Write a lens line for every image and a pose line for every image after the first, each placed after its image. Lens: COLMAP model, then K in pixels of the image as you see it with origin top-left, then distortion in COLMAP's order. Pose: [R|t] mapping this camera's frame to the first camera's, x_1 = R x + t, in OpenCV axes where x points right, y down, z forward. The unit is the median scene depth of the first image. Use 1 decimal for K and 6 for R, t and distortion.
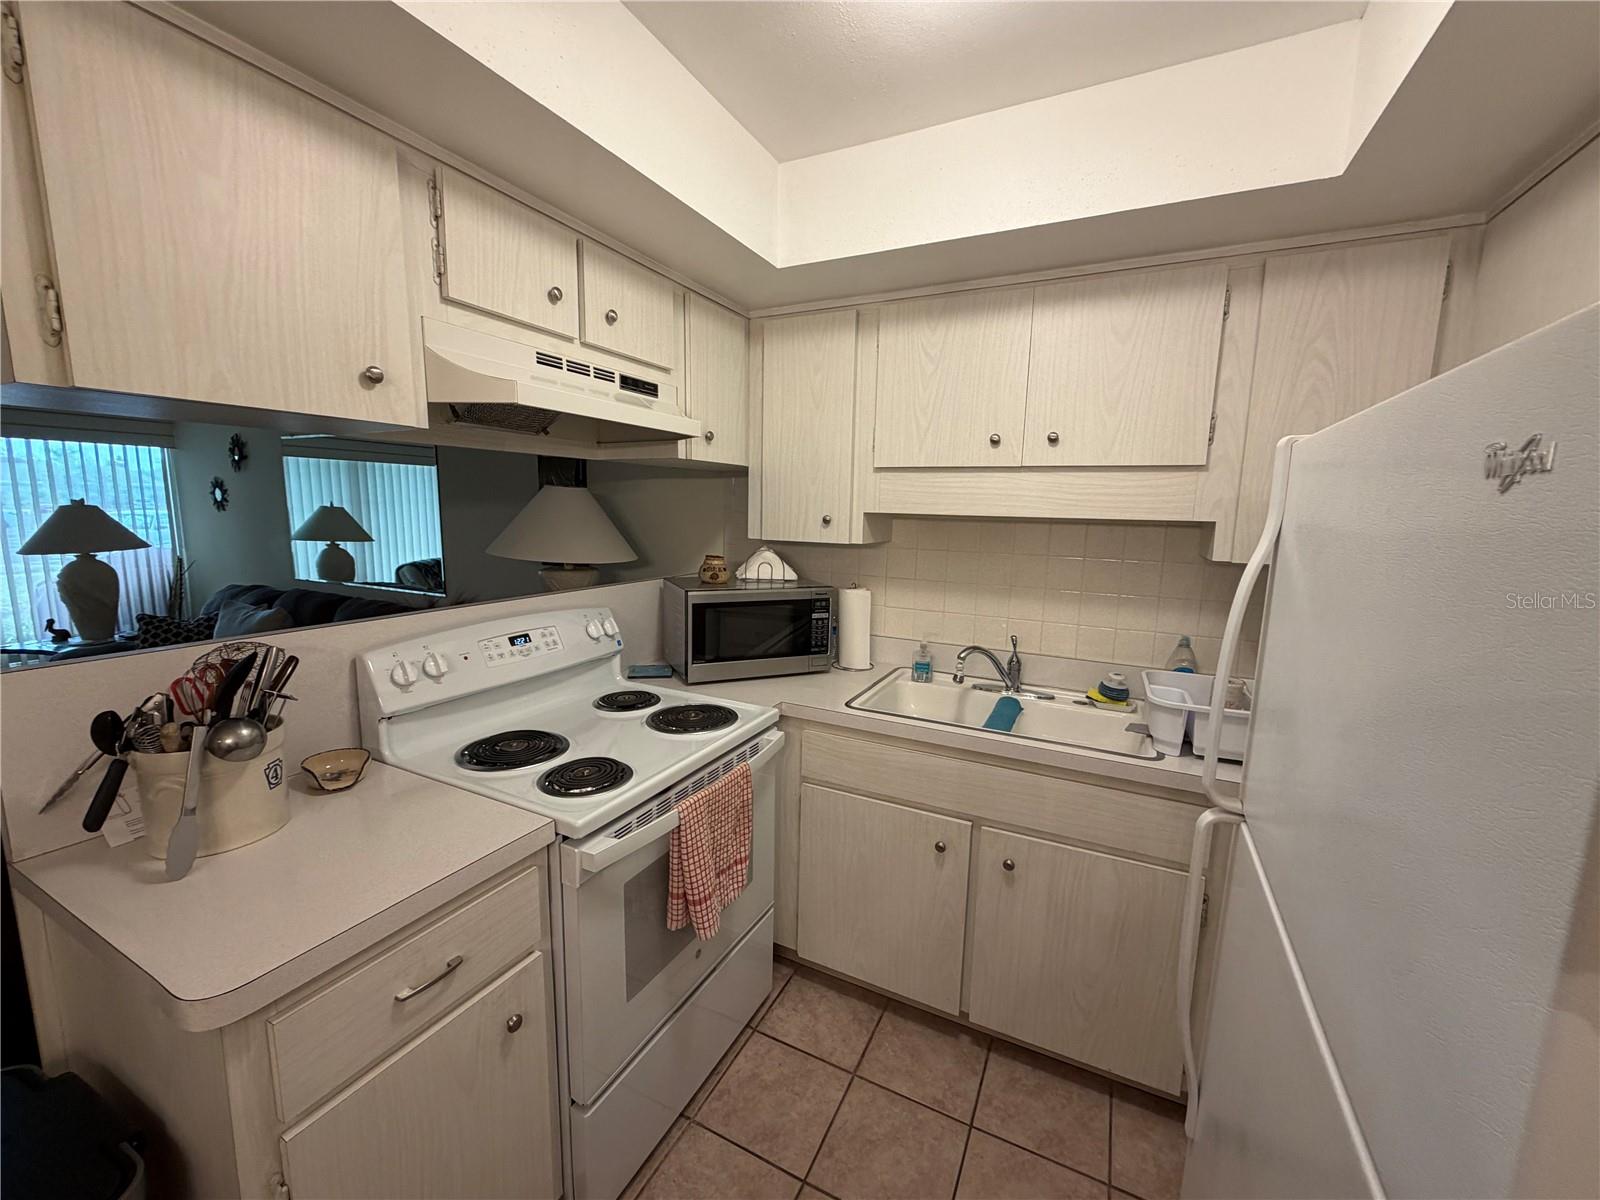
lens RADIAL K [[638.1, 0, 798.5], [0, 638.1, 598.8], [0, 0, 1]] dist [0.000039, 0.000266]
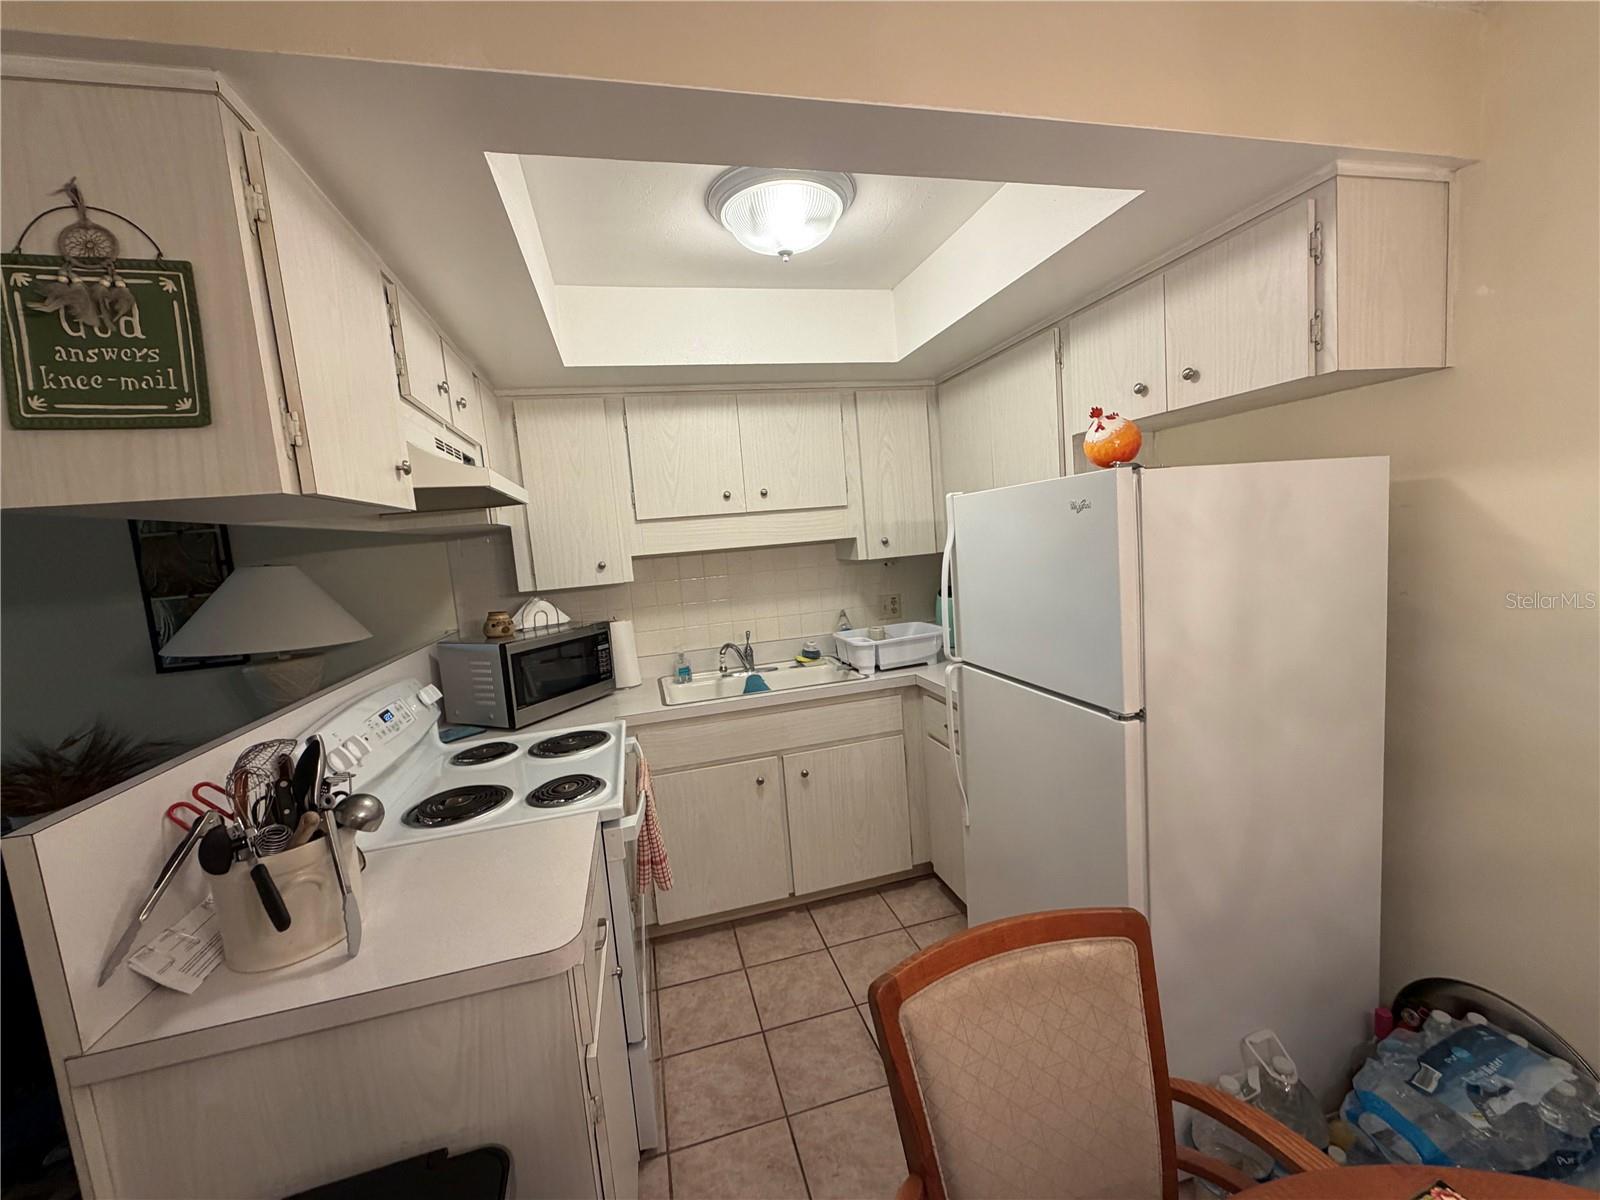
lens RADIAL K [[638.1, 0, 802.1], [0, 638.1, 596.3], [0, 0, 1]] dist [0.000039, 0.000266]
pose [[0.741964, -0.145719, 0.654413, -0.511615], [0.190995, 0.981589, 0.002025, 0.003233], [-0.642659, 0.123487, 0.756135, -0.156569]]
